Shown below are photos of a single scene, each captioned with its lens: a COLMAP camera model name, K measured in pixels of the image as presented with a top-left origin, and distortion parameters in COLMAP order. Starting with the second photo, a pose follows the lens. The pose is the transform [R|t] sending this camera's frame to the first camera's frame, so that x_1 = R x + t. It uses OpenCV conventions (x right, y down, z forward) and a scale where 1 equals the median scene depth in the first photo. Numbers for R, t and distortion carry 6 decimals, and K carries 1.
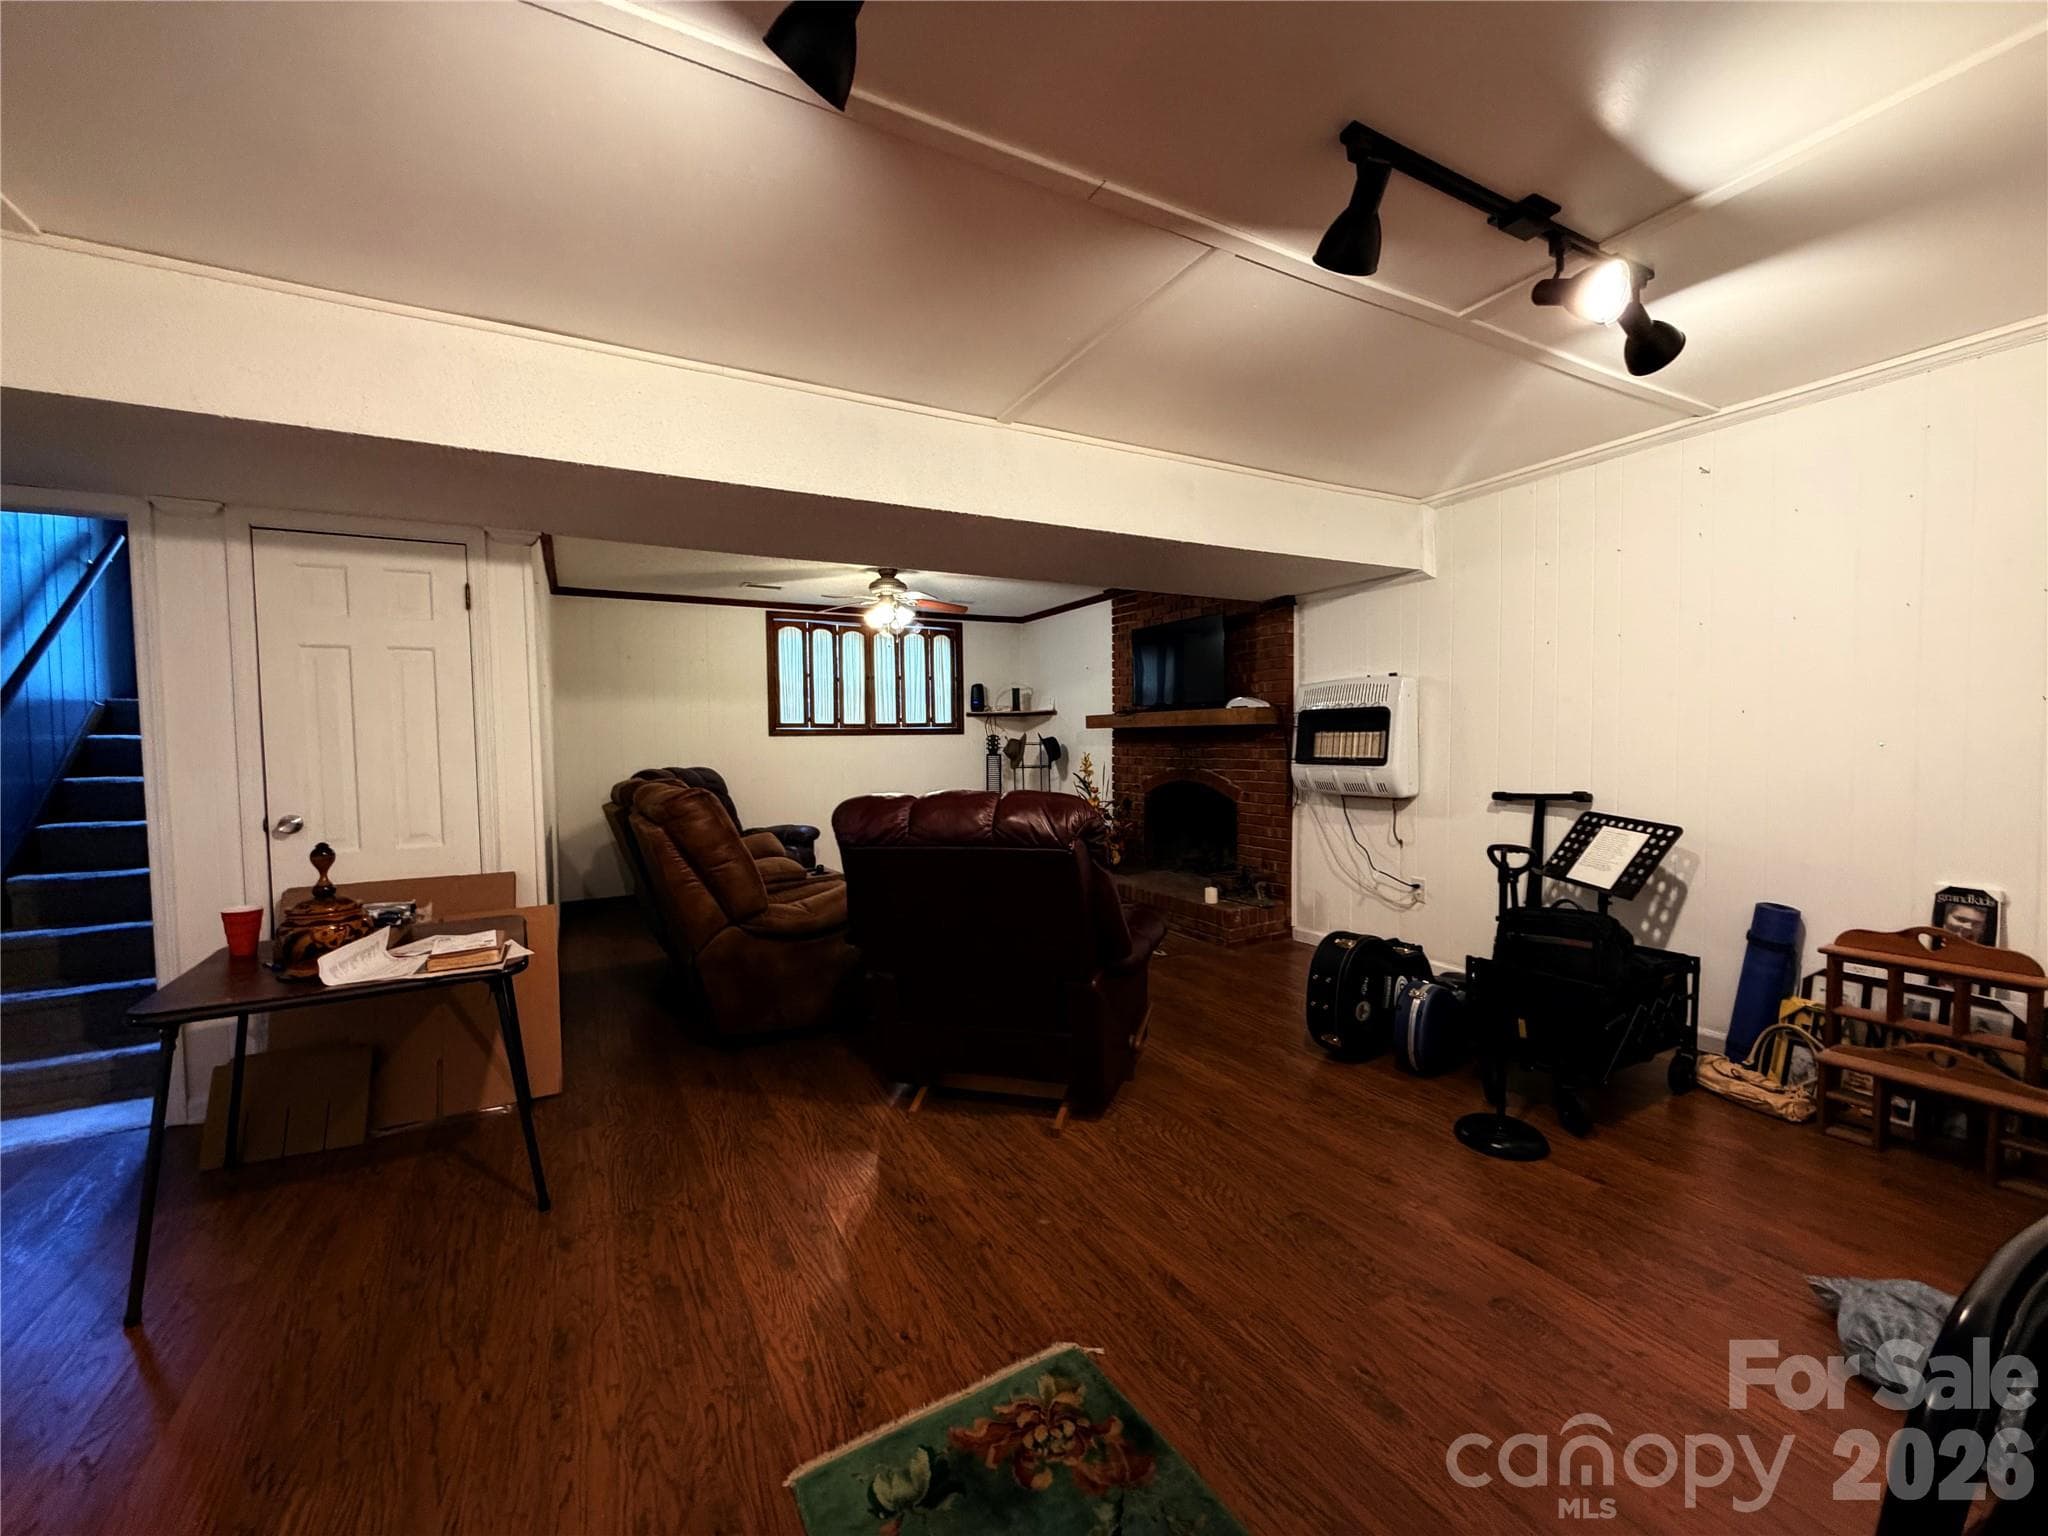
lens RADIAL K [[817.8, 0, 1022.2], [0, 817.8, 768.7], [0, 0, 1]] dist [0.000312, -0.000012]
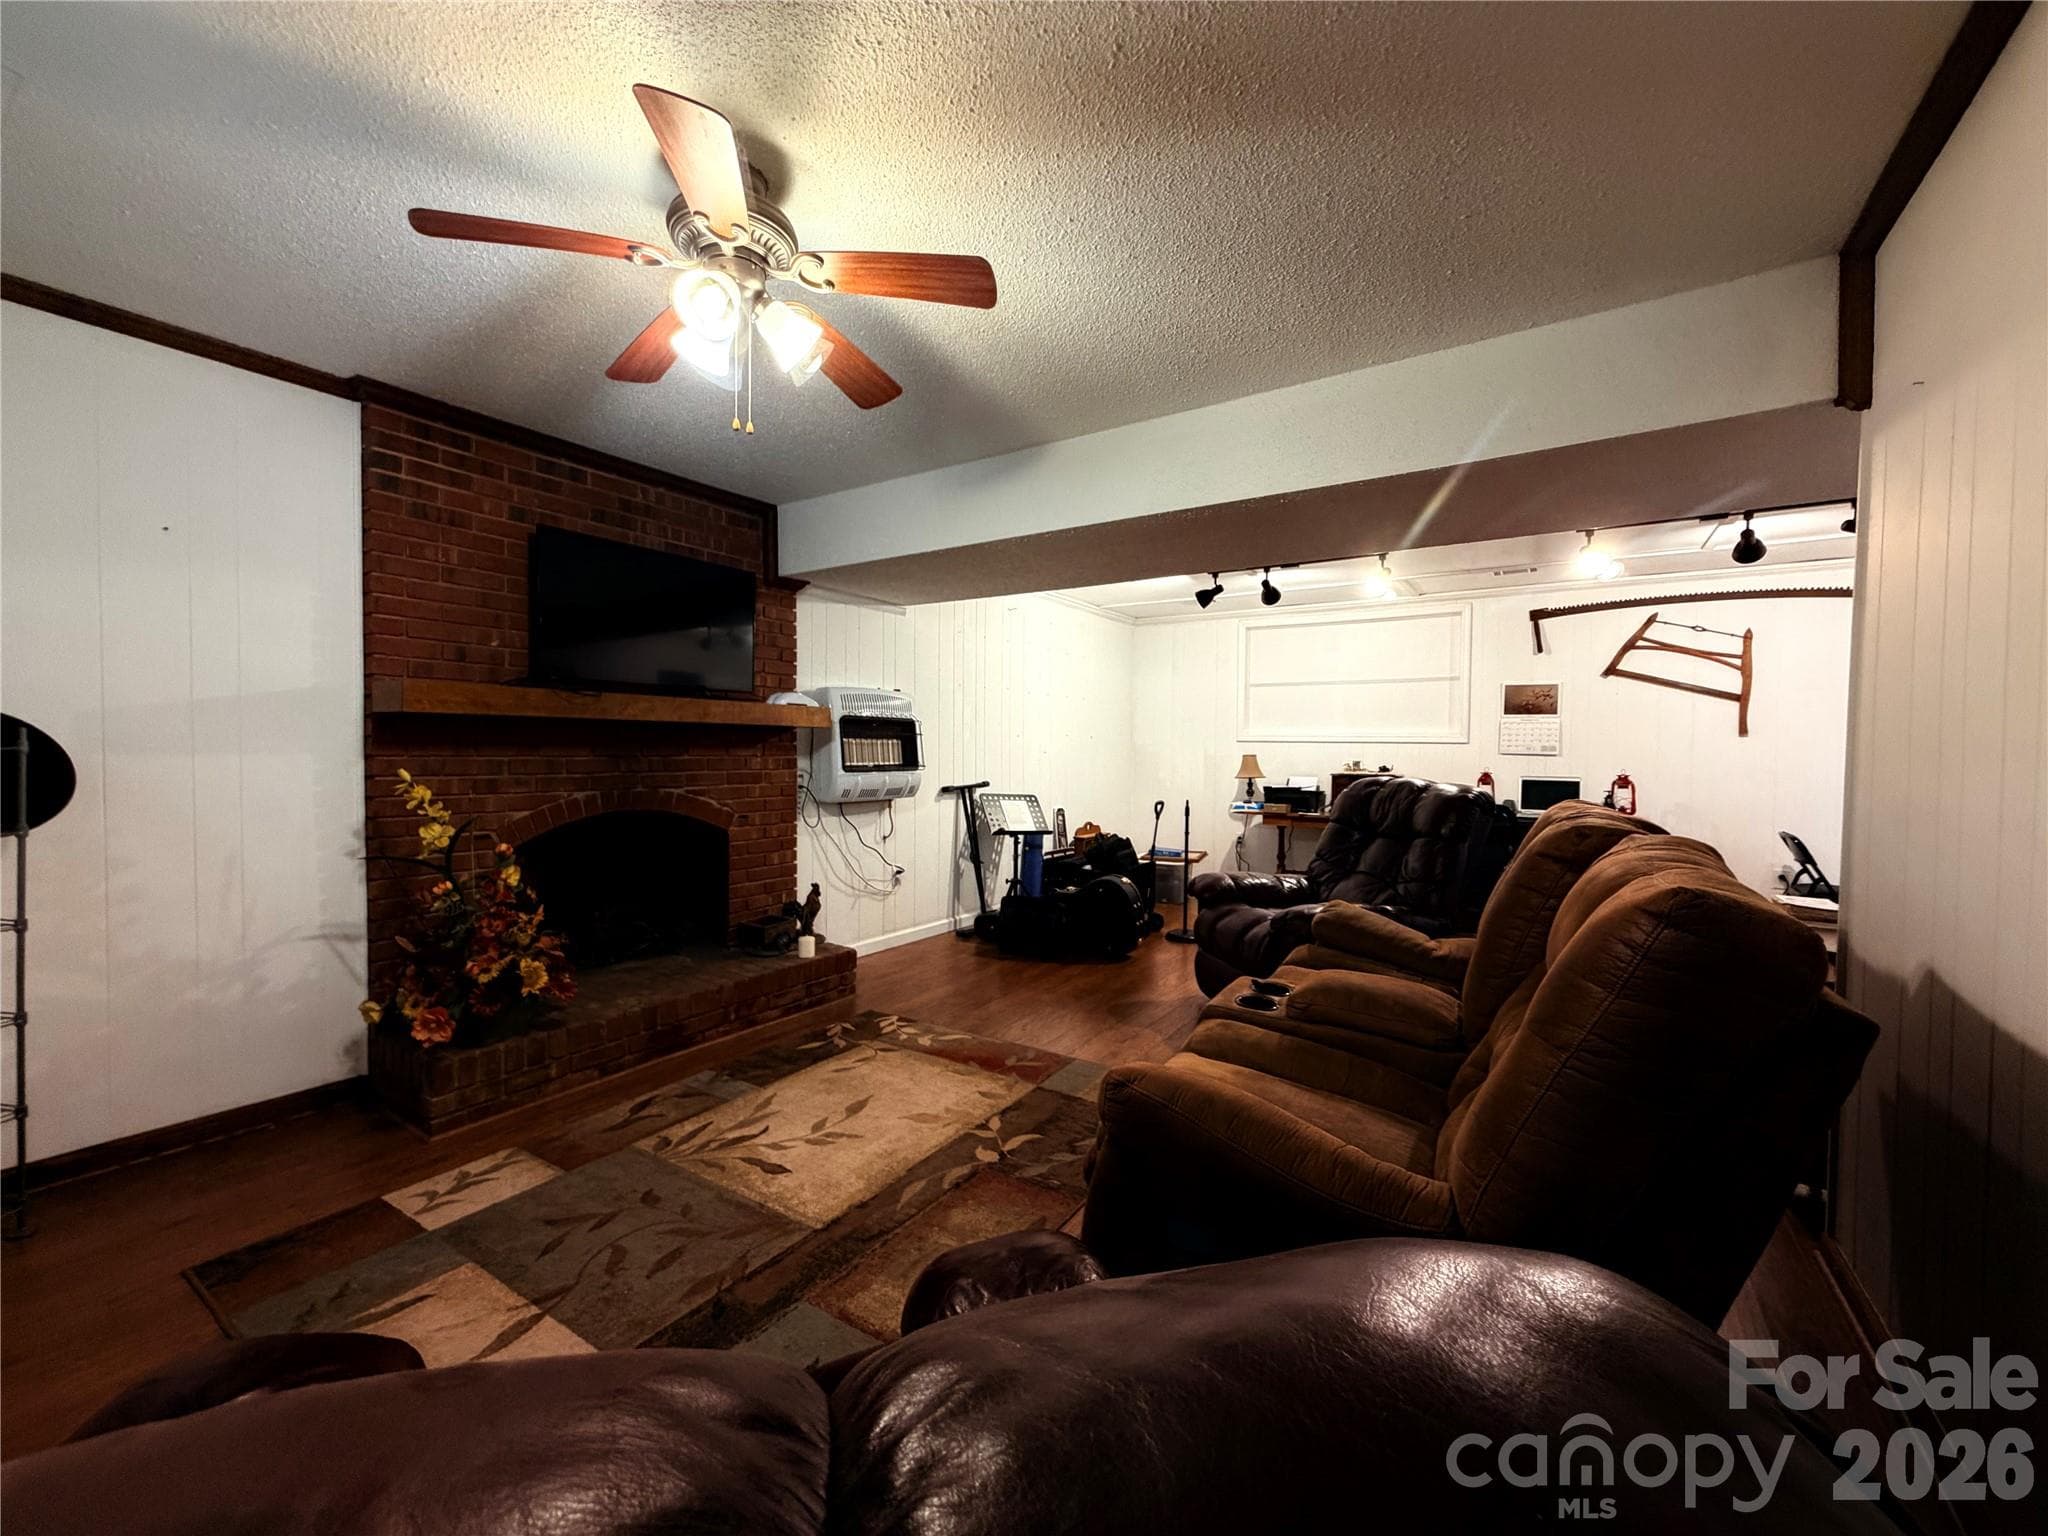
lens RADIAL K [[817.8, 0, 1025.1], [0, 817.8, 770.9], [0, 0, 1]] dist [0.000312, -0.000012]
pose [[-0.462074, -0.002047, 0.886839, -0.608725], [0.043804, 0.998724, 0.025129, -0.022606], [-0.885759, 0.050459, -0.461395, 1.283489]]
